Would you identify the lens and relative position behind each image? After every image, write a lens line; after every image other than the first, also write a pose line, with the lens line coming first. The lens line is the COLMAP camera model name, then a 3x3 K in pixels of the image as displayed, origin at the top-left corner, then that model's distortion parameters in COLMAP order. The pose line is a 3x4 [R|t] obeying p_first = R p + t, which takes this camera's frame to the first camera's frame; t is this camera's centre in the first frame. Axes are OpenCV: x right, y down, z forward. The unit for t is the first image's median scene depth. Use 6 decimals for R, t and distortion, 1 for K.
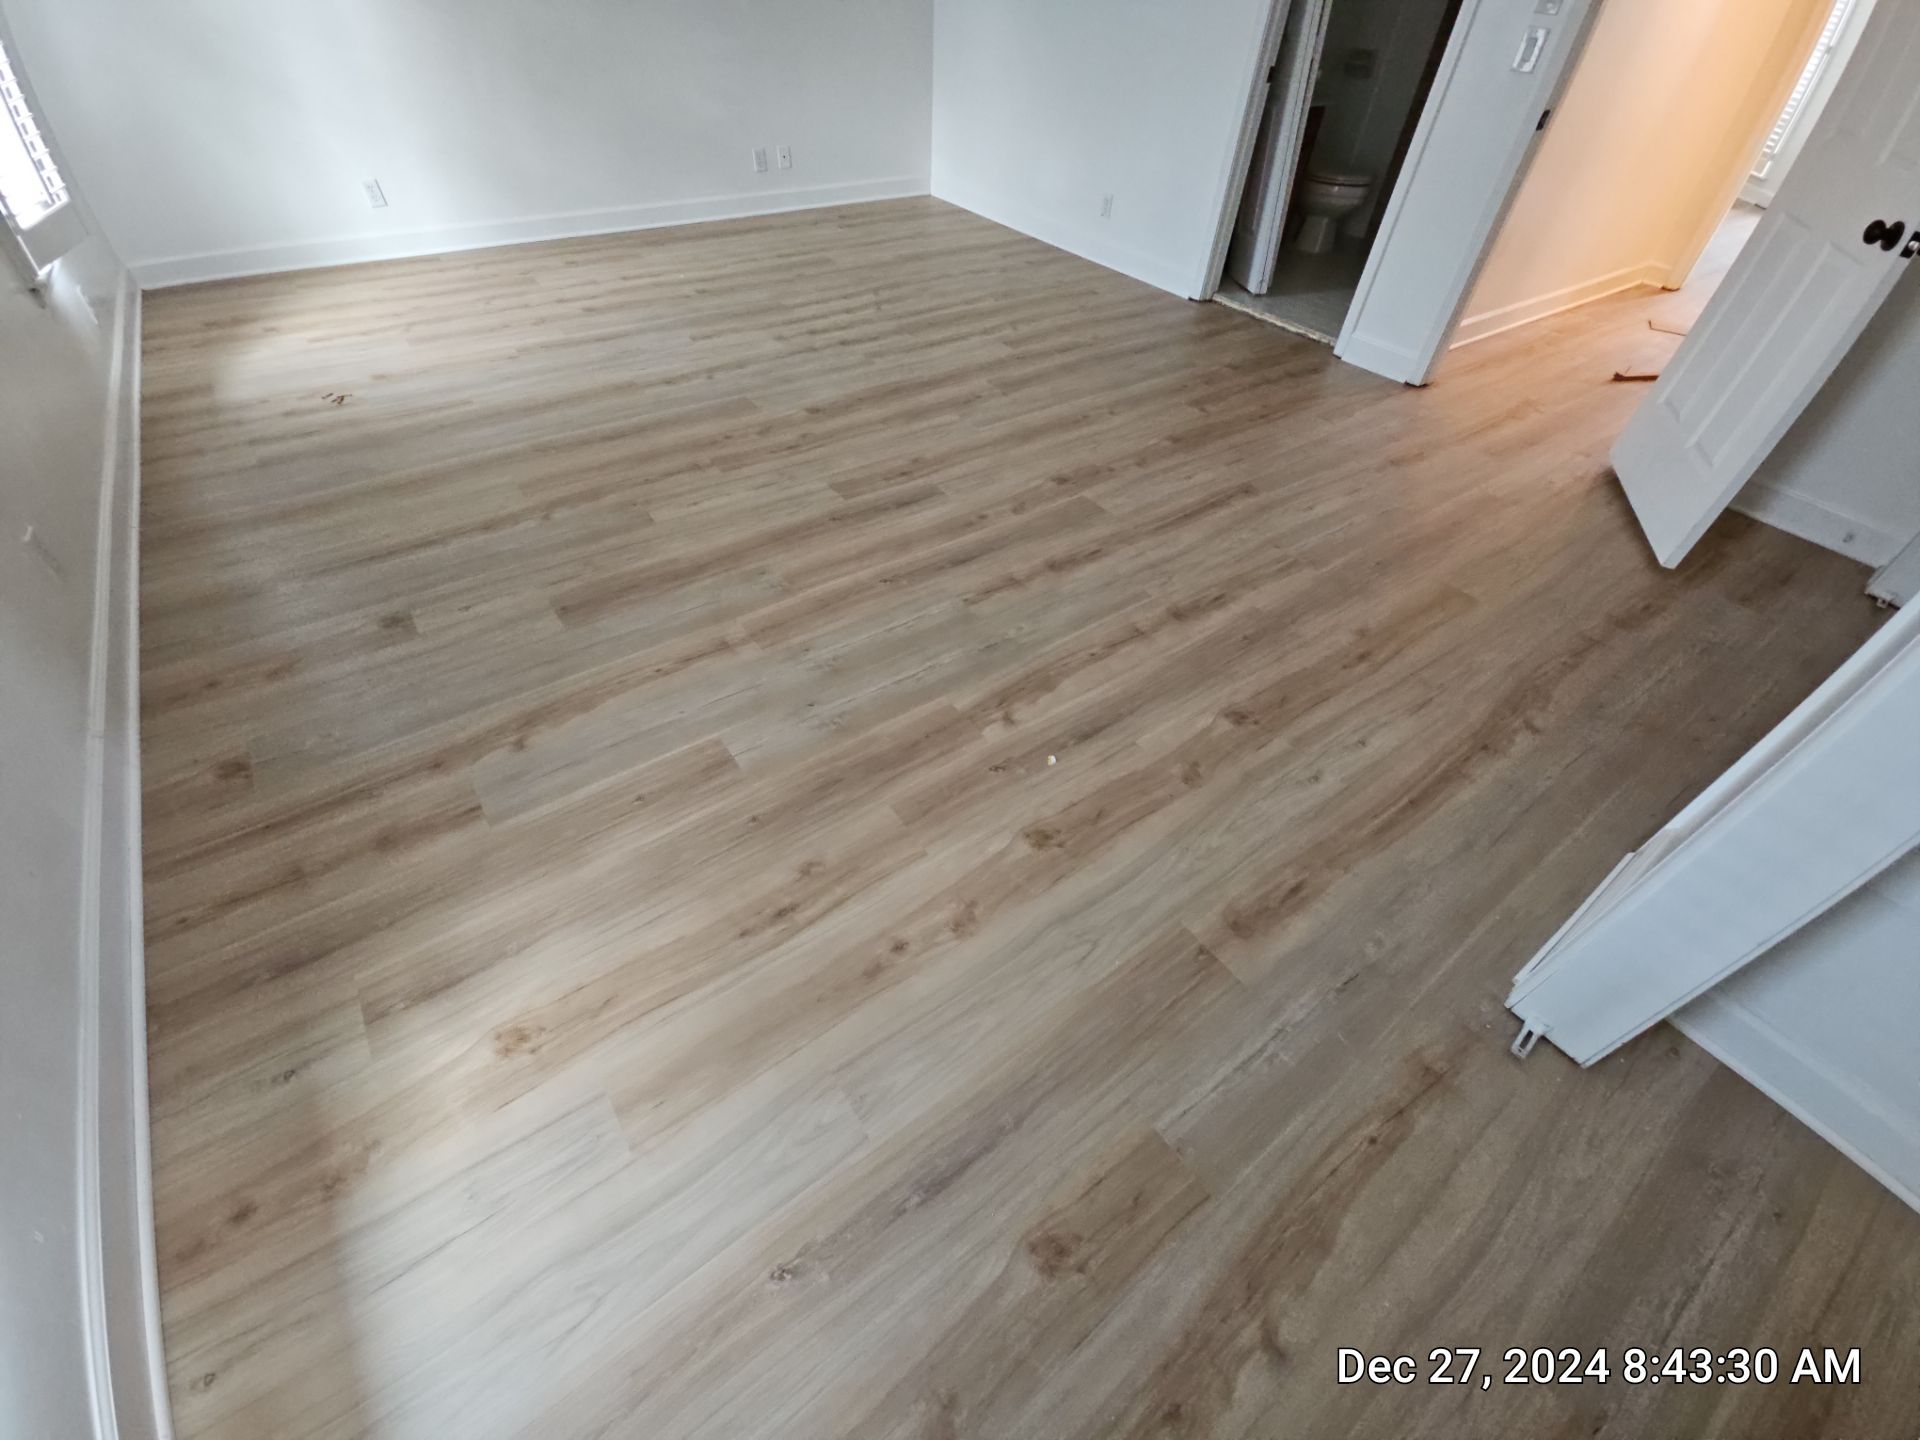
lens RADIAL K [[769.0, 0, 951.3], [0, 769.0, 714.3], [0, 0, 1]] dist [0.011712, -0.007480]
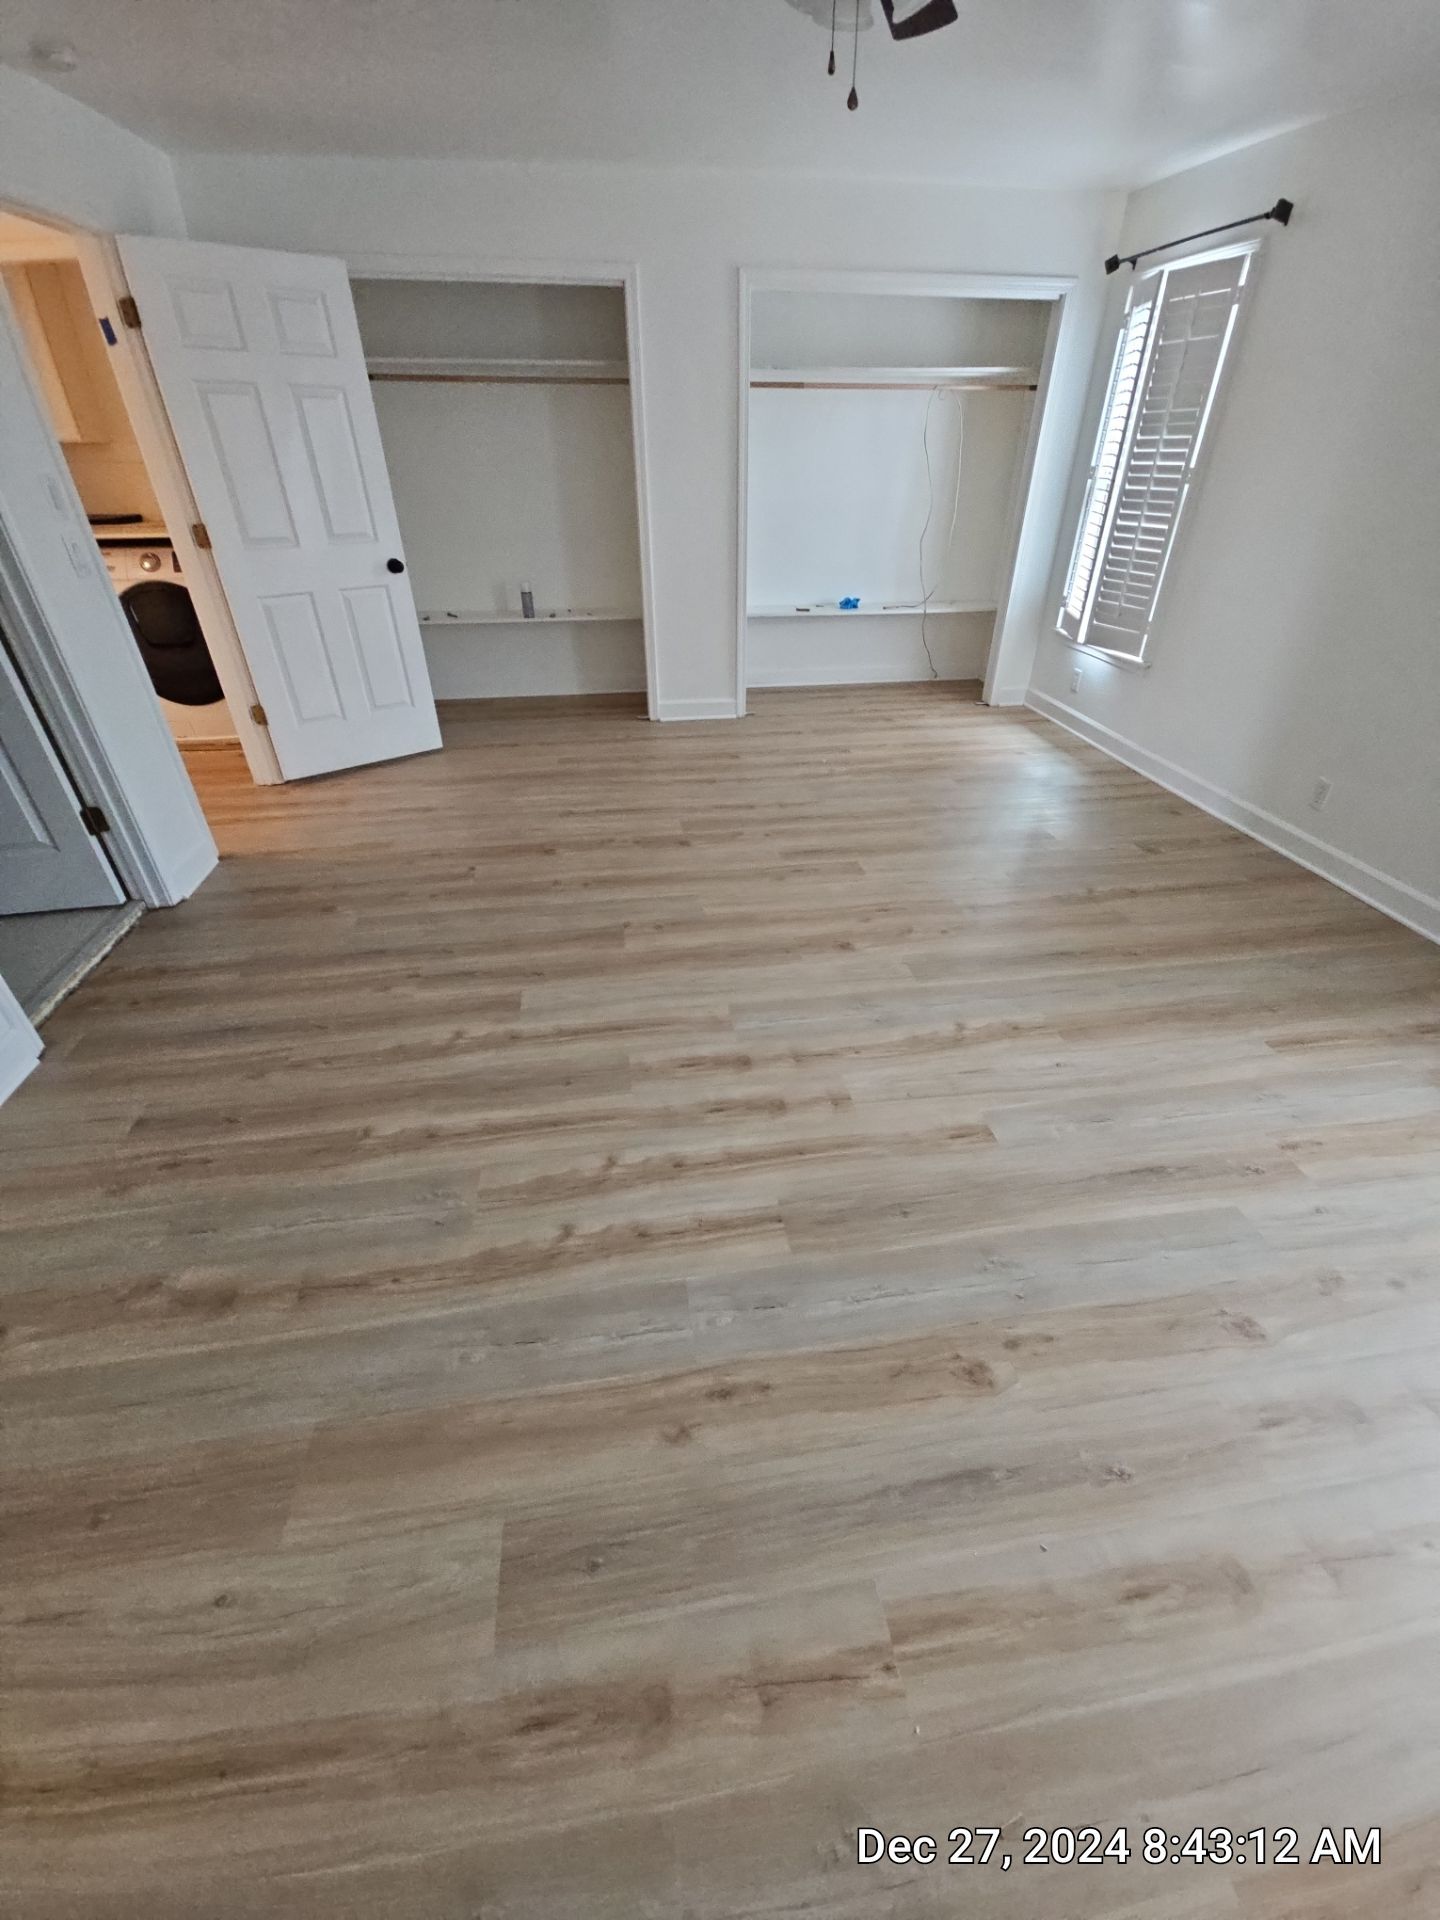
lens RADIAL K [[769.0, 0, 725.0], [0, 769.0, 961.7], [0, 0, 1]] dist [0.011712, -0.007480]
pose [[-0.888644, -0.291145, 0.354326, -0.395490], [0.293088, 0.233696, 0.927084, -1.326704], [-0.352720, 0.927697, -0.122341, 1.234849]]
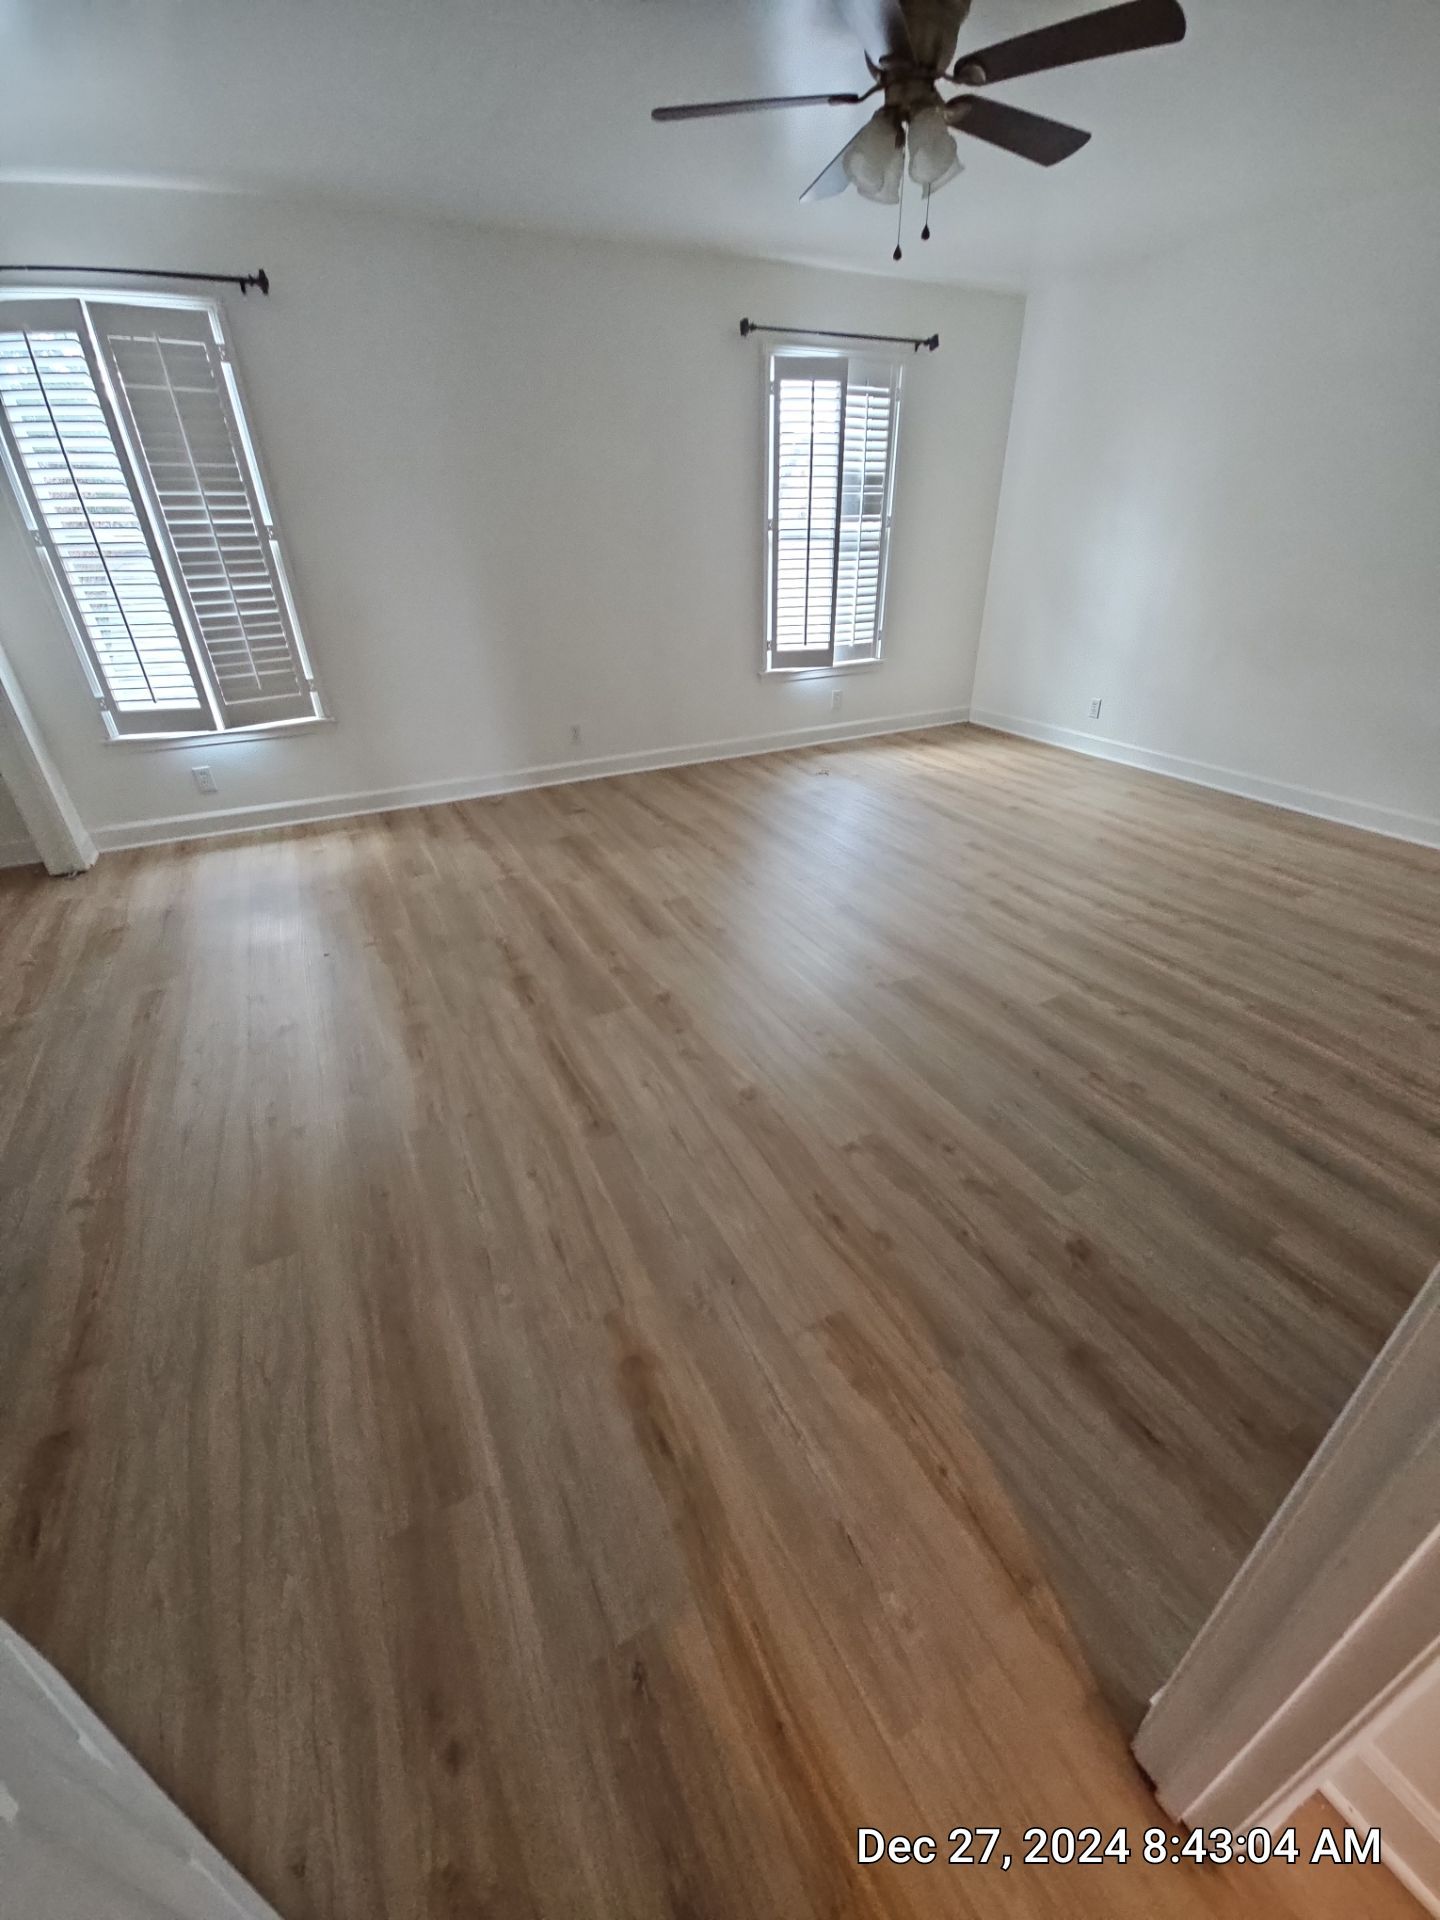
lens RADIAL K [[784.0, 0, 744.5], [0, 784.0, 964.9], [0, 0, 1]] dist [0.006857, -0.007739]
pose [[-0.135027, 0.452045, -0.881716, 0.908019], [-0.697040, 0.589103, 0.408771, -0.746308], [0.704204, 0.669786, 0.235549, 0.769193]]
